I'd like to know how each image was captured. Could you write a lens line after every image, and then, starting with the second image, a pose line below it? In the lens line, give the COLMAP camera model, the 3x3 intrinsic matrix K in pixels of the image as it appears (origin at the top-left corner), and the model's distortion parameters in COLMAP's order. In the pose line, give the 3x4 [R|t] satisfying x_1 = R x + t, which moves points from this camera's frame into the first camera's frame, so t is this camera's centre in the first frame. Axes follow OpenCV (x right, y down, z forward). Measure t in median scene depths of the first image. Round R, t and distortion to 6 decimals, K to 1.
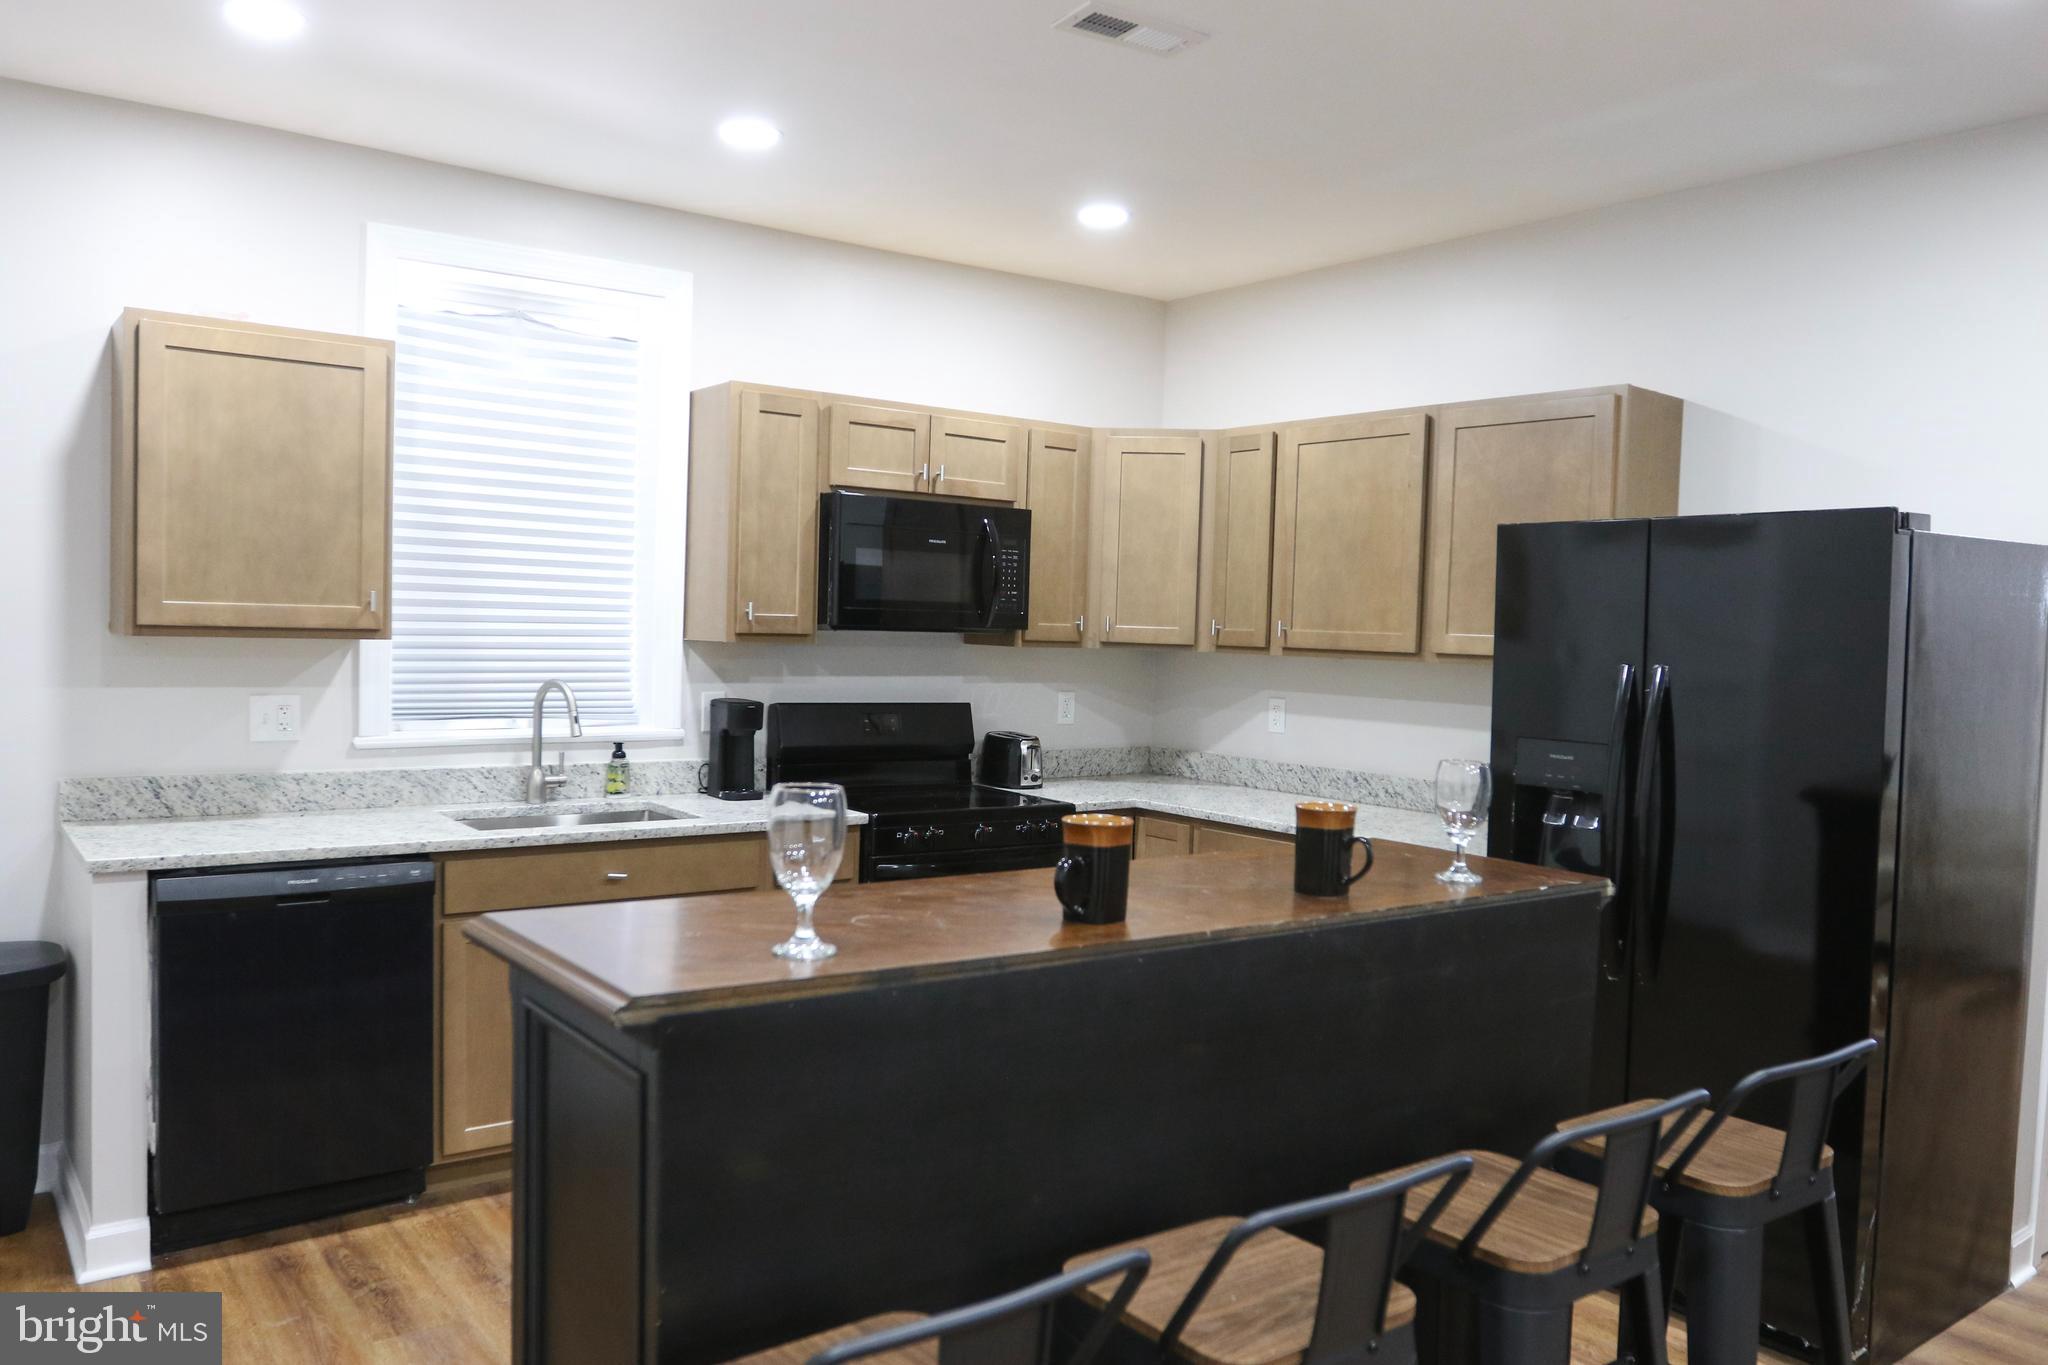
lens RADIAL K [[1496.6, 0, 1024.0], [0, 1496.6, 682.5], [0, 0, 1]] dist [-0.089718, 0.064998]
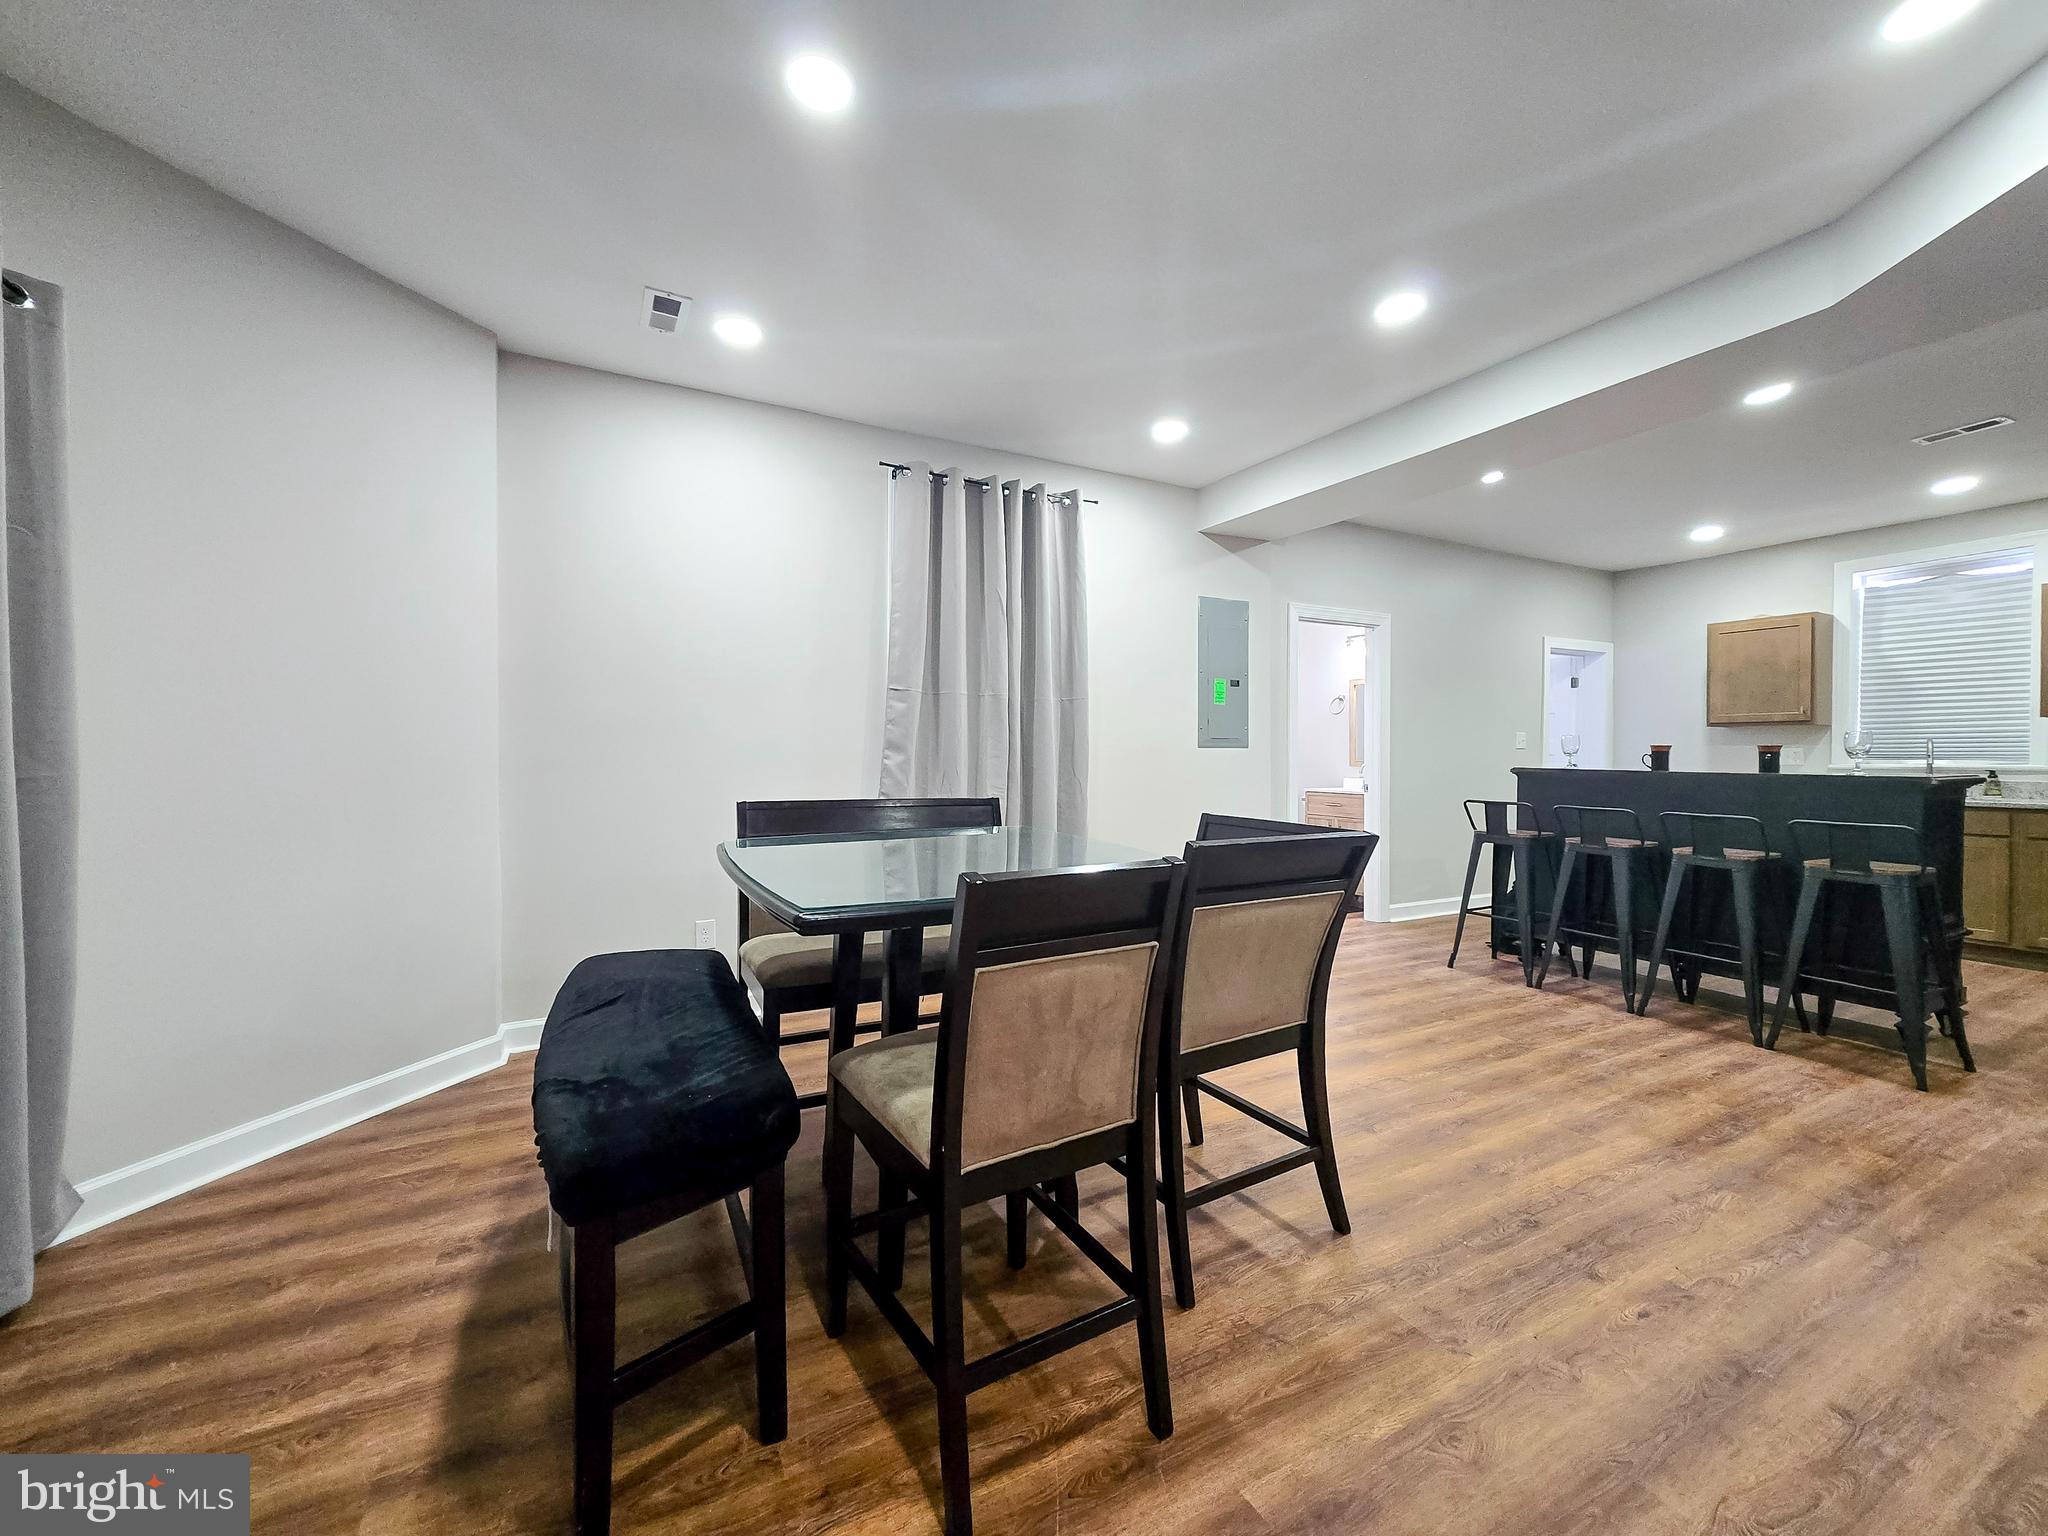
lens RADIAL K [[810.6, 0, 1024.0], [0, 810.6, 768.0], [0, 0, 1]] dist [0.001367, 0.000099]
pose [[-0.160468, -0.013209, -0.986953, 1.023170], [-0.044332, 0.998998, -0.006162, 0.100800], [0.986045, 0.042764, -0.160893, -0.132098]]
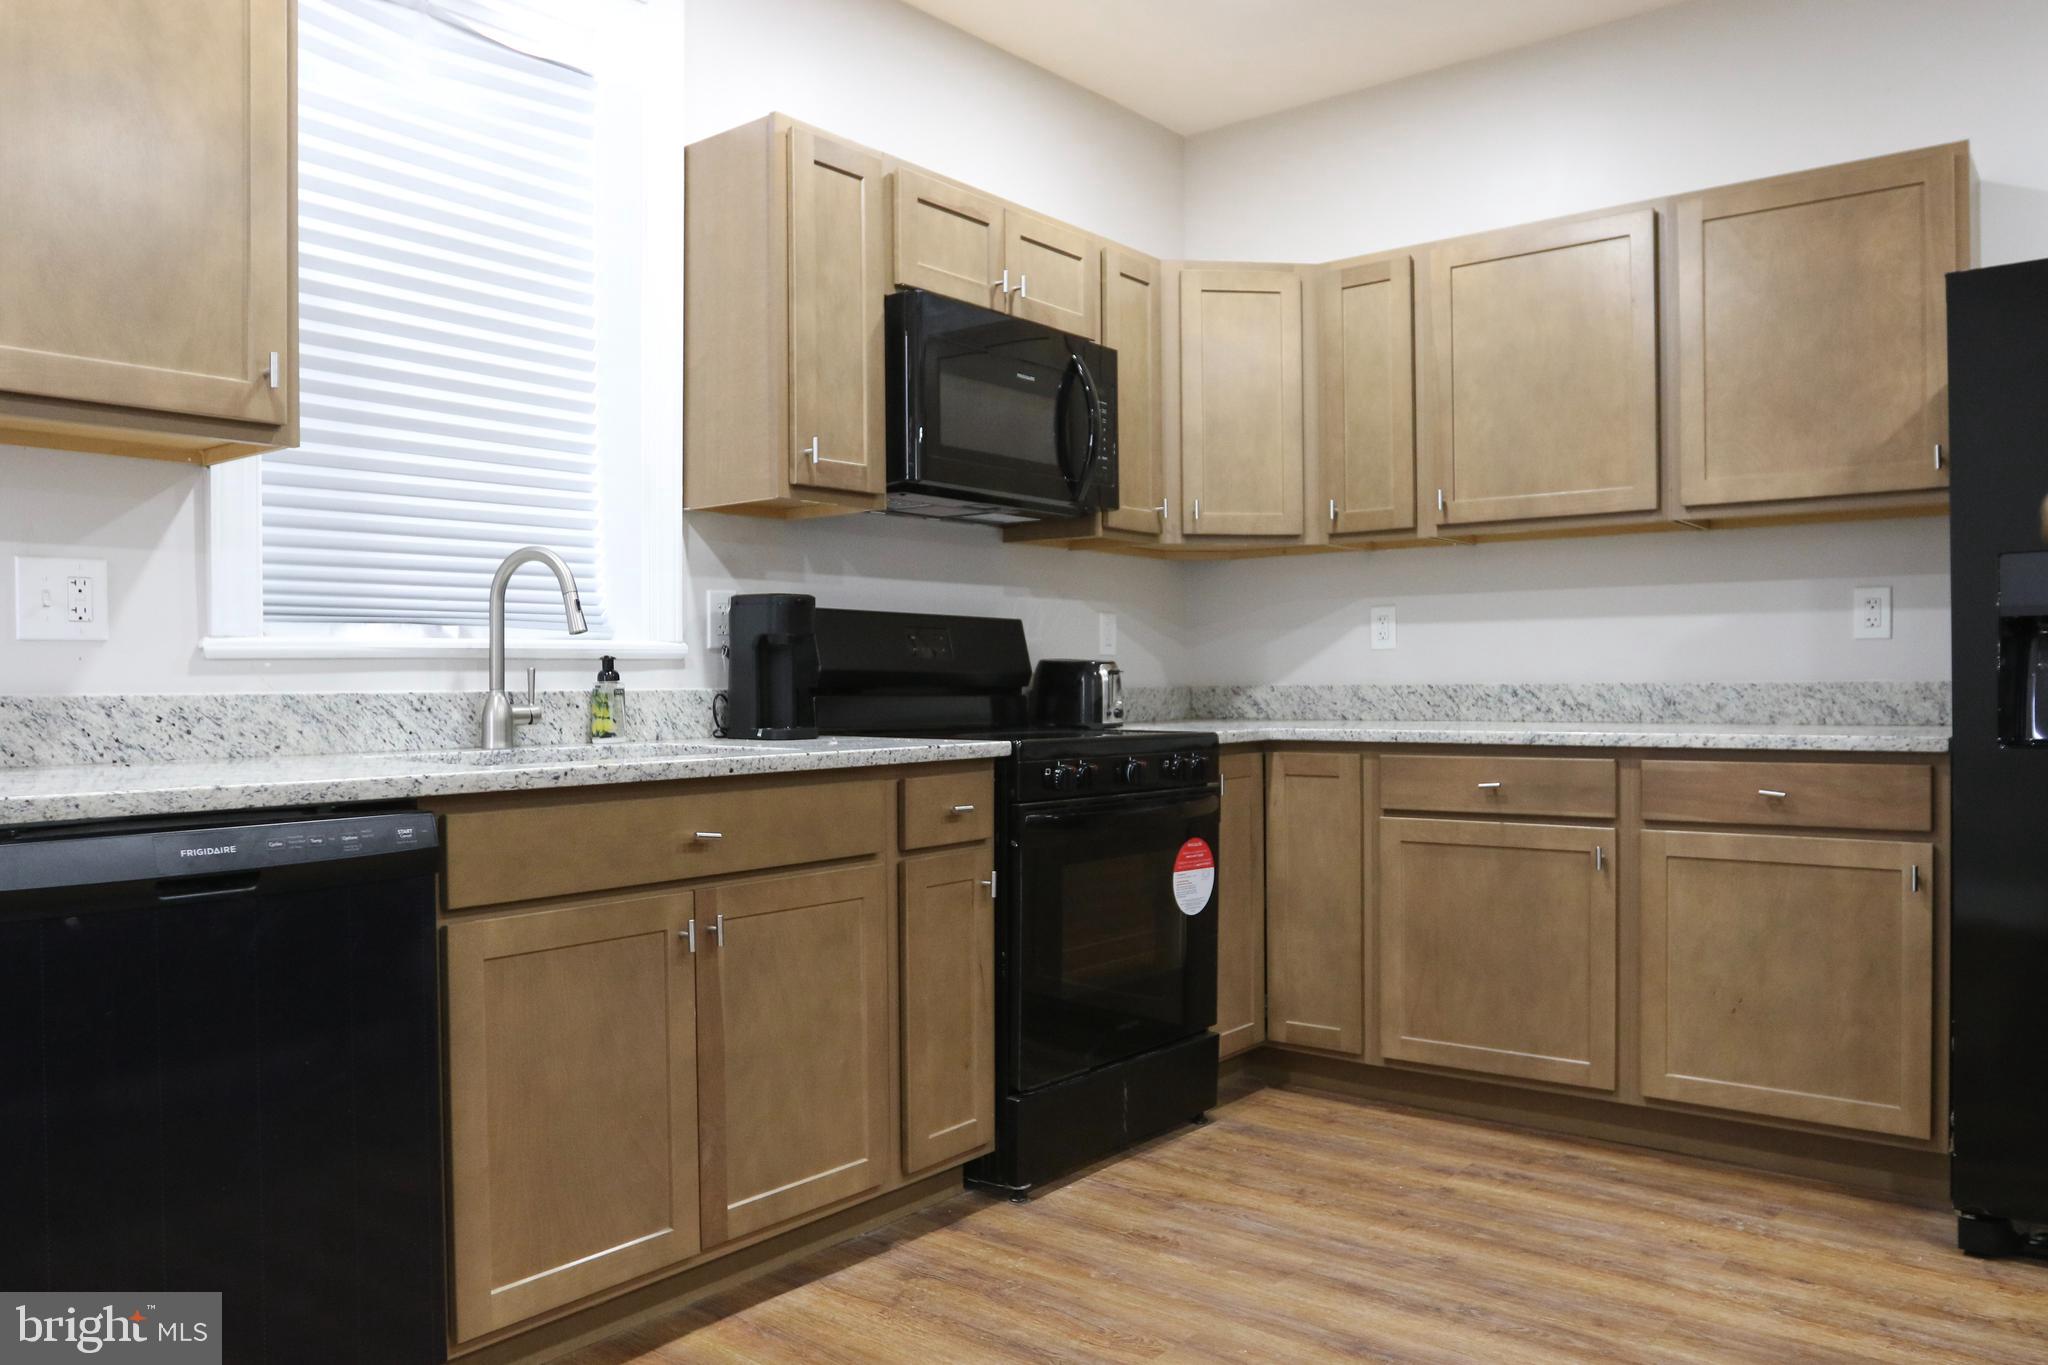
lens RADIAL K [[1496.6, 0, 1024.0], [0, 1496.6, 682.5], [0, 0, 1]] dist [-0.089718, 0.064998]
pose [[0.970048, -0.038941, 0.239773, -0.245800], [0.047690, 0.998387, -0.030796, 0.077906], [-0.238187, 0.041309, 0.970340, 0.317137]]
